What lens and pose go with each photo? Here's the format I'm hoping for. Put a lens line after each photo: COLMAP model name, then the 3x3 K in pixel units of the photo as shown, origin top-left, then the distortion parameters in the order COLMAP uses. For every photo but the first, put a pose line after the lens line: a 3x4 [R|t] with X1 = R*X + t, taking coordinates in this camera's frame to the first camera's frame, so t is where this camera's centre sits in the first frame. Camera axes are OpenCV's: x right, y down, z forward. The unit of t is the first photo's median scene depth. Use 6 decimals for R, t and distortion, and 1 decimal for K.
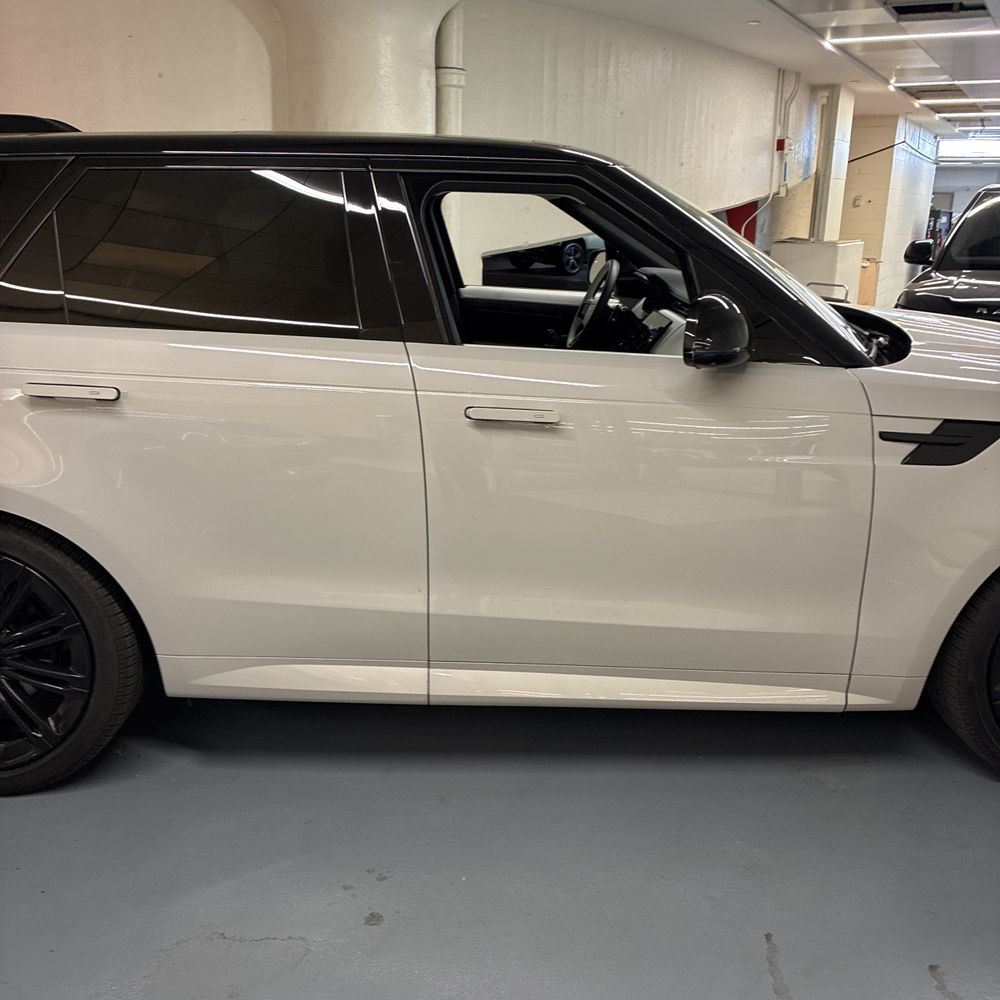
lens RADIAL K [[1019.3, 0, 500.0], [0, 1019.3, 500.0], [0, 0, 1]] dist [0.019131, 0.034330]
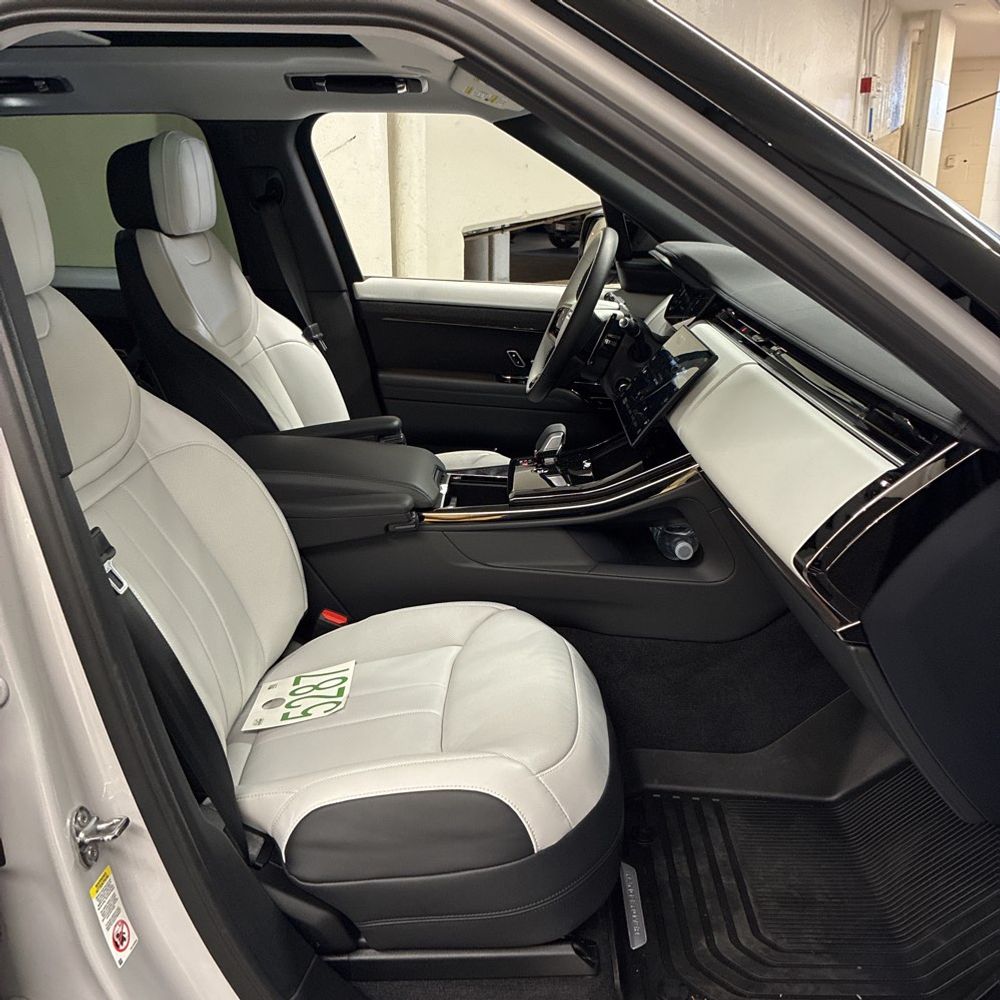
lens RADIAL K [[1019.3, 0, 500.0], [0, 1019.3, 500.0], [0, 0, 1]] dist [0.019131, 0.034330]
pose [[0.998607, -0.000721, -0.052760, 0.073472], [0.001699, 0.999827, 0.018498, -0.091734], [0.052738, -0.018562, 0.998436, 0.410565]]
